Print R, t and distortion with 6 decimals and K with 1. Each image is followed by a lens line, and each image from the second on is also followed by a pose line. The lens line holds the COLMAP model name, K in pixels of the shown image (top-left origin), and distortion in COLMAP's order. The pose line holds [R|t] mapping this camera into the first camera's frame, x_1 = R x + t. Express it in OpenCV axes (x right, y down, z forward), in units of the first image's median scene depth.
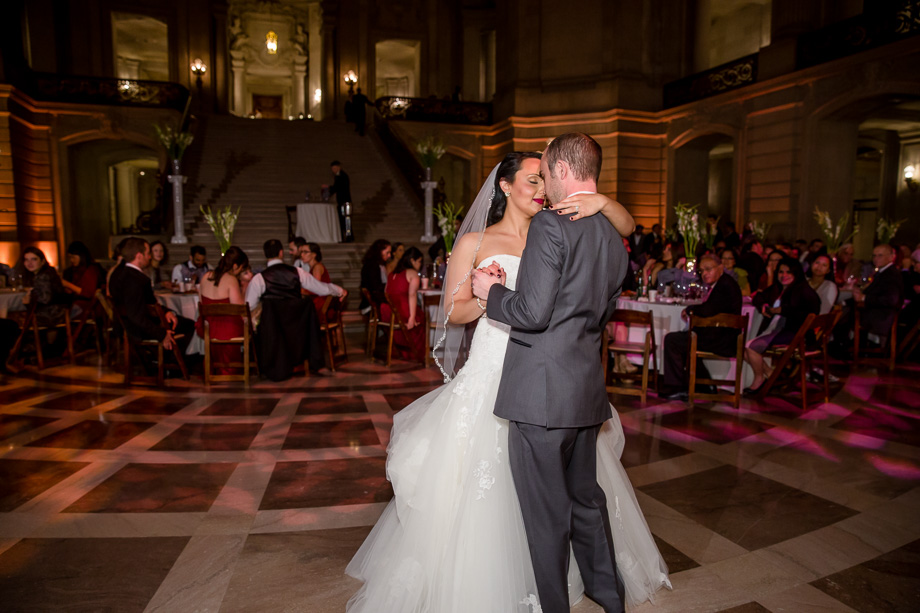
lens RADIAL K [[625.1, 0, 460.0], [0, 625.1, 306.5], [0, 0, 1]] dist [-0.107612, 0.099585]
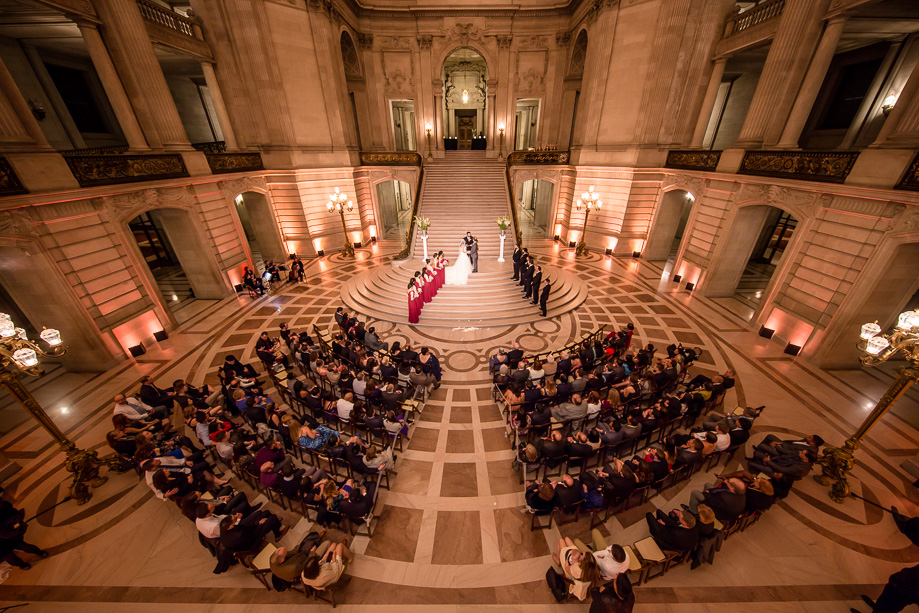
lens RADIAL K [[301.5, 0, 468.6], [0, 301.5, 307.1], [0, 0, 1]] dist [0.000376, -0.000210]
pose [[0.945946, 0.143791, -0.290706, 0.107838], [-0.025138, 0.926155, 0.376305, -0.259747], [0.323348, -0.348656, 0.879707, -0.090935]]
